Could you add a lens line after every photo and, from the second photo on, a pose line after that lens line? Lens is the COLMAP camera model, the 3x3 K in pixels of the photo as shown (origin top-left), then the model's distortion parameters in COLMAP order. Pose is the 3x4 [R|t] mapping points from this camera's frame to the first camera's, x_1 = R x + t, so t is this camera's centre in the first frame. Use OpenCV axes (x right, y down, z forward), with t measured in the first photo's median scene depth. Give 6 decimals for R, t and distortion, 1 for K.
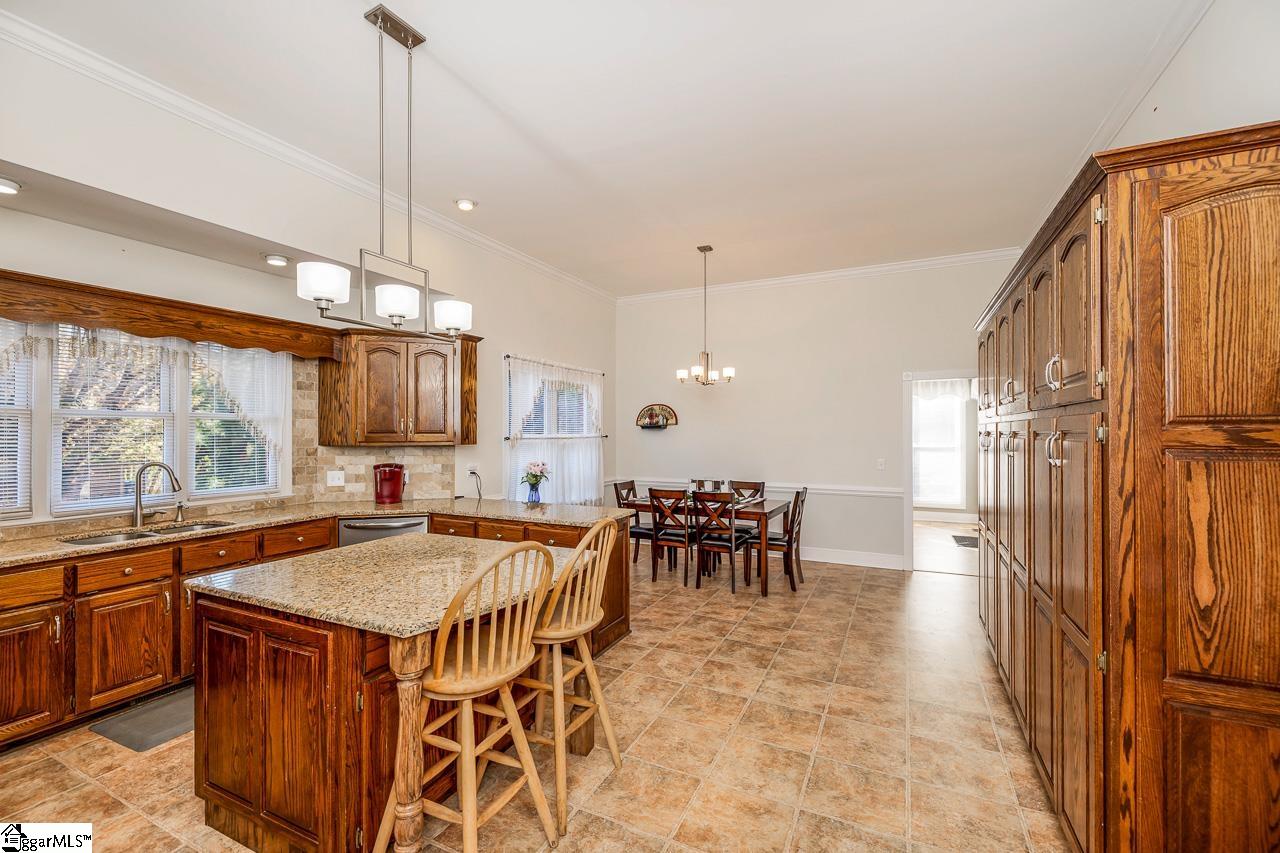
lens RADIAL K [[537.0, 0, 640.0], [0, 537.0, 426.5], [0, 0, 1]] dist [0.000304, 0.000023]
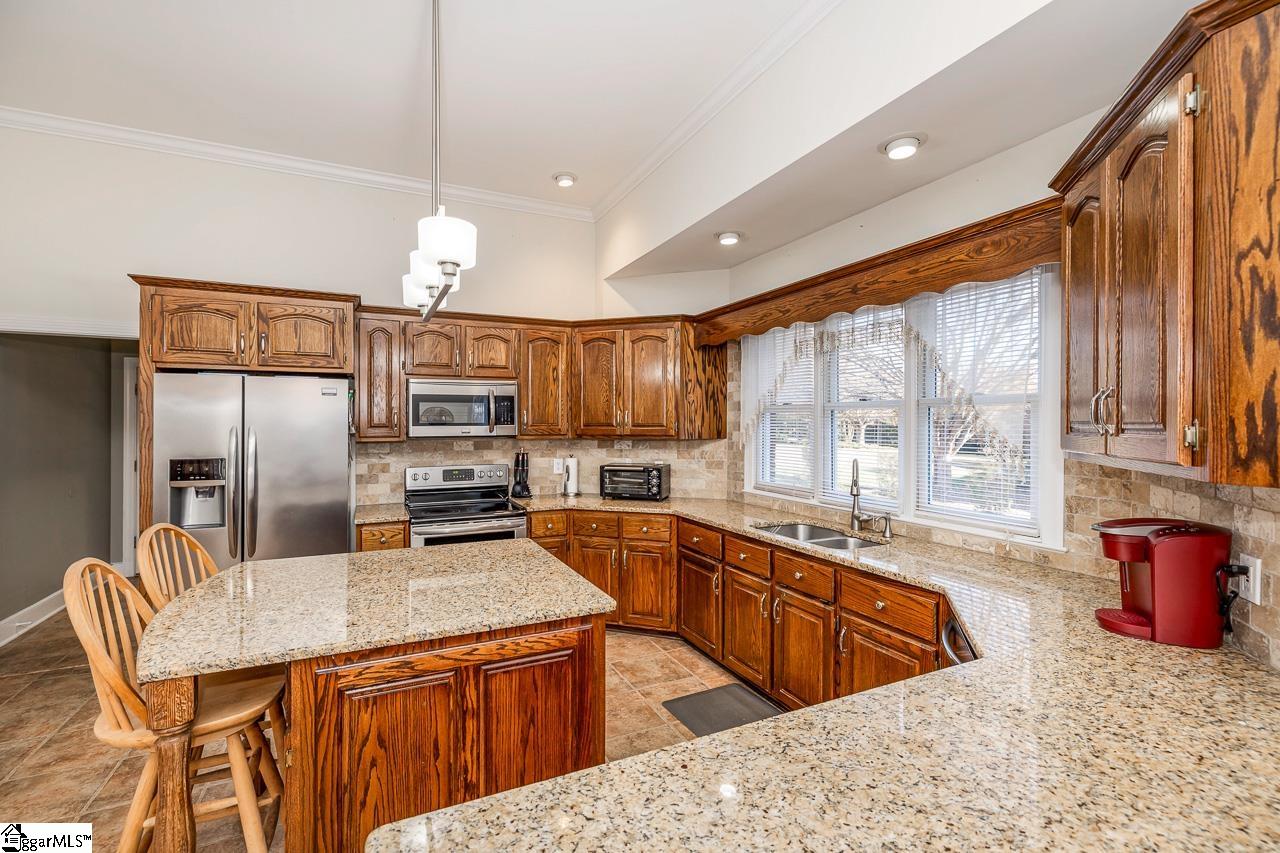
lens RADIAL K [[563.7, 0, 640.0], [0, 563.7, 426.5], [0, 0, 1]] dist [-0.000170, -0.000022]
pose [[-0.630138, 0.007134, -0.776450, 0.022940], [0.007236, 0.999968, 0.003315, 0.008064], [0.776449, -0.003530, -0.630170, 1.311474]]
